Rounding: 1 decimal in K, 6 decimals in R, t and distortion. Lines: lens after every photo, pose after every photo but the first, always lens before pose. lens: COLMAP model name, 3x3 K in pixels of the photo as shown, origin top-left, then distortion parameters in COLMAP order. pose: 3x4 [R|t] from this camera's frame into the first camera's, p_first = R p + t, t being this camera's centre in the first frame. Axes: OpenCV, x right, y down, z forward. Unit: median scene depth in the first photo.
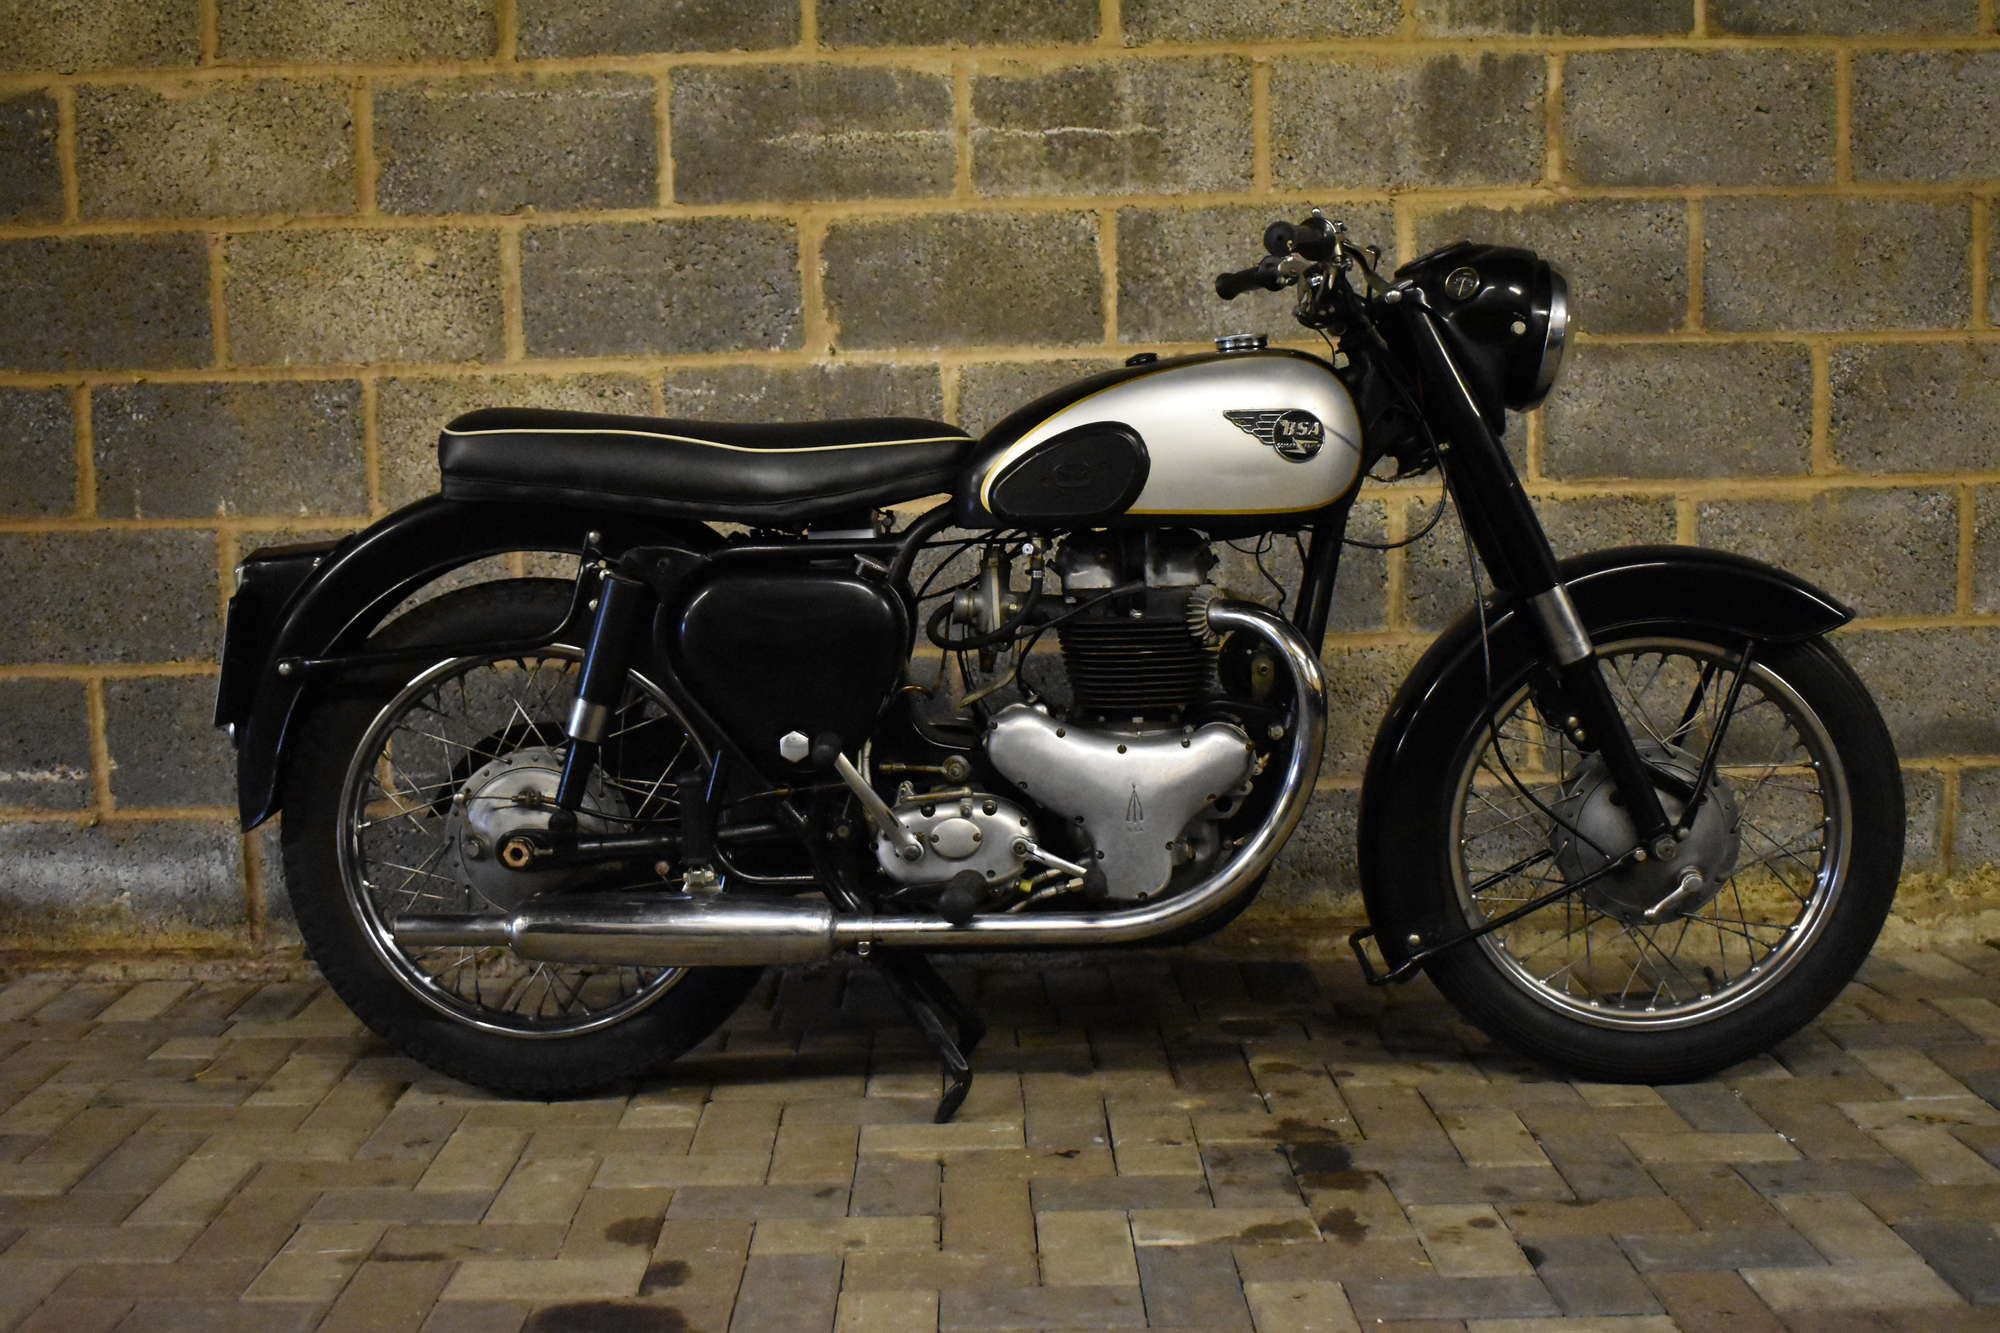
lens RADIAL K [[2159.3, 0, 1011.3], [0, 2159.3, 656.7], [0, 0, 1]] dist [-0.065280, 0.000000]
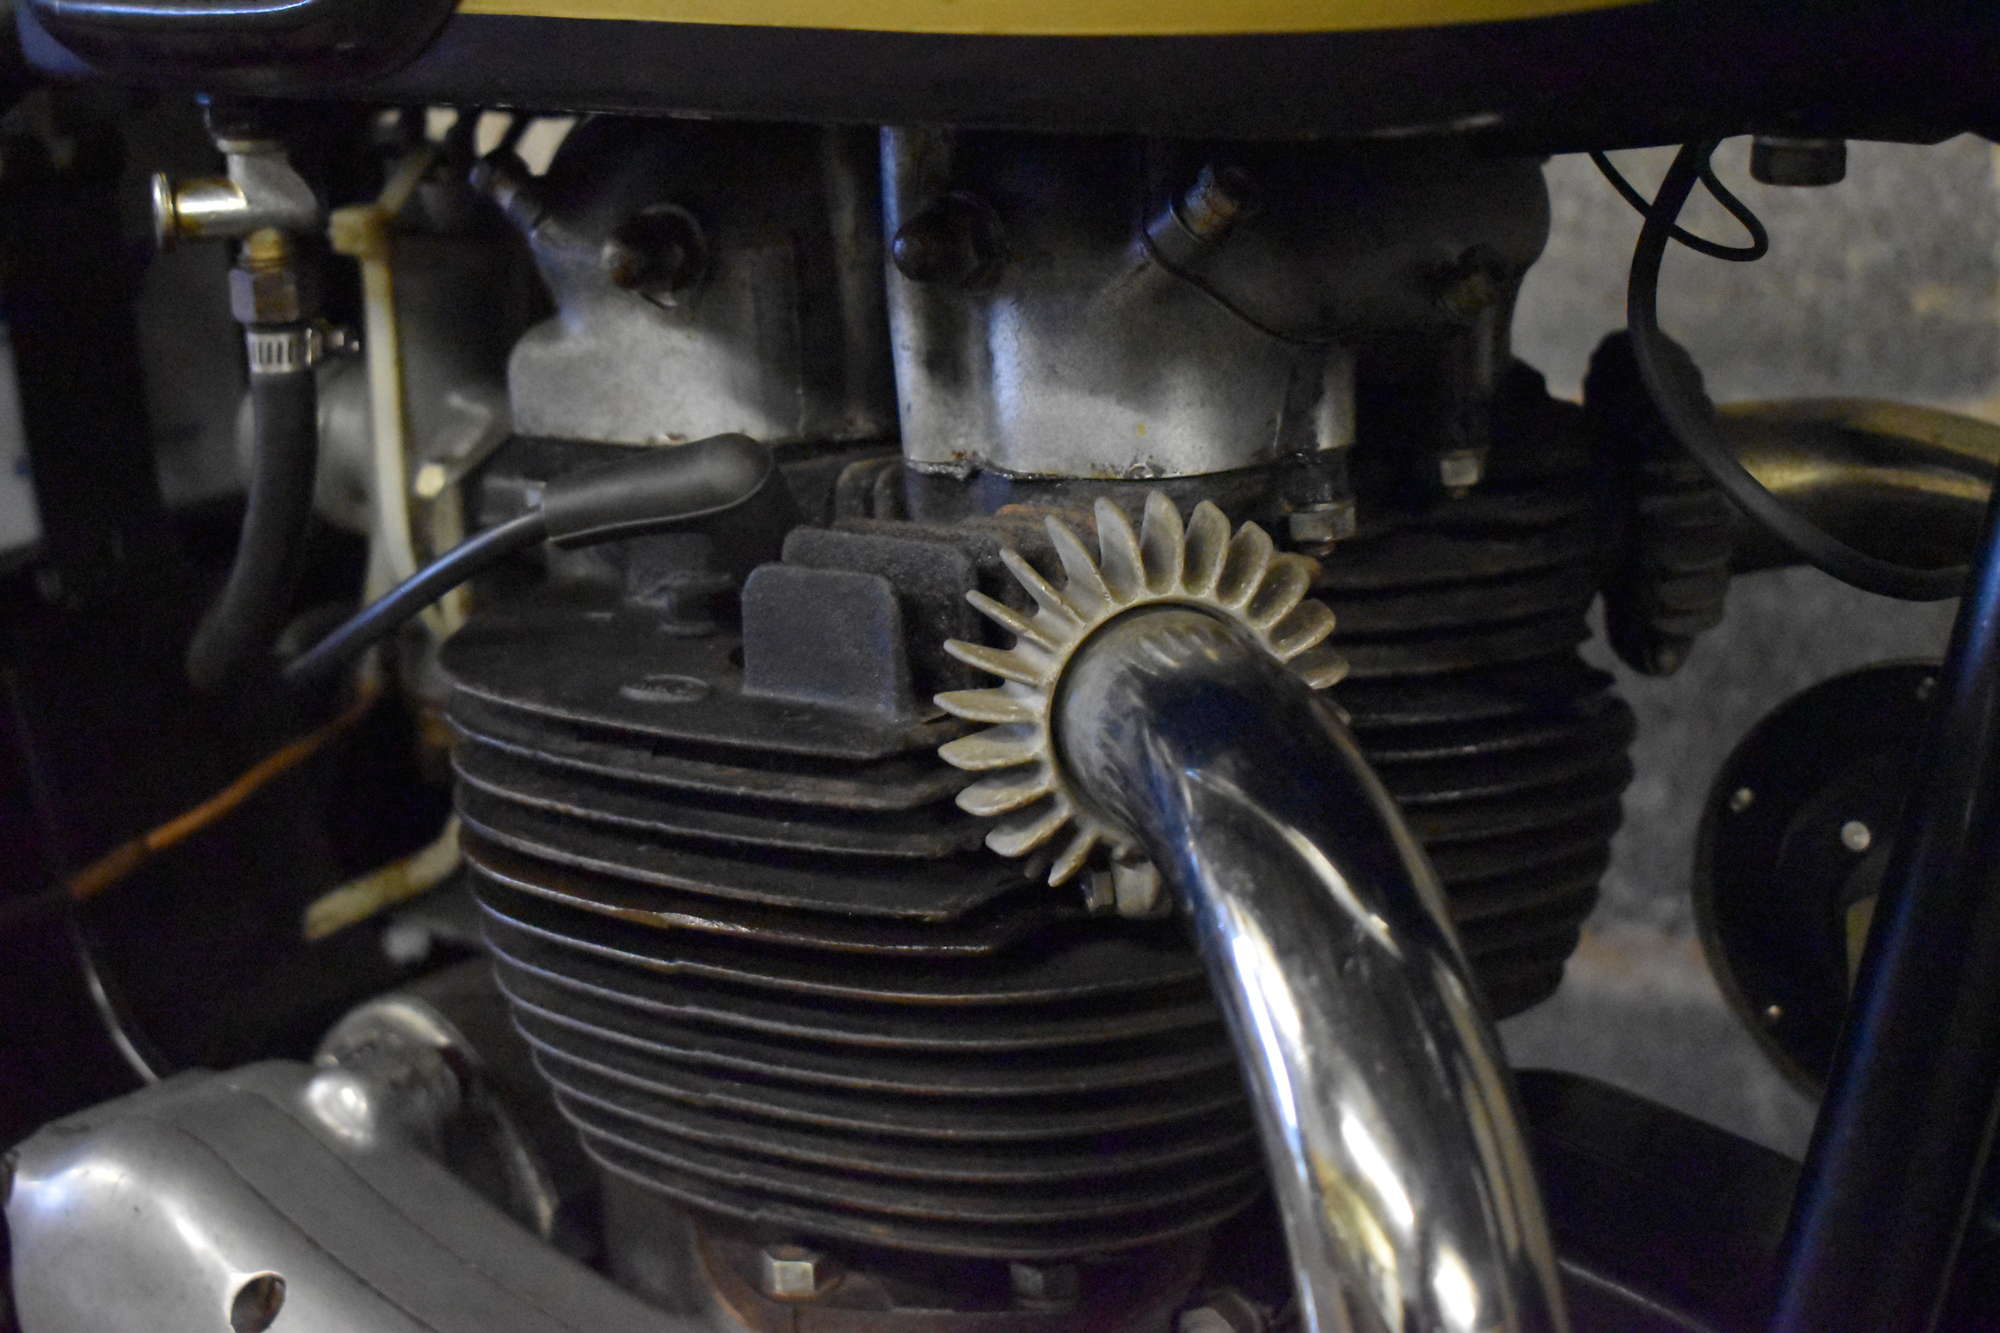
lens RADIAL K [[3240.2, 0, 1011.2], [0, 3240.2, 670.1], [0, 0, 1]] dist [0.005615, 0.000000]
pose [[0.808740, 0.127892, -0.574094, 0.200562], [-0.014802, 0.980190, 0.197508, -0.062127], [0.587981, -0.151235, 0.794611, 0.788136]]
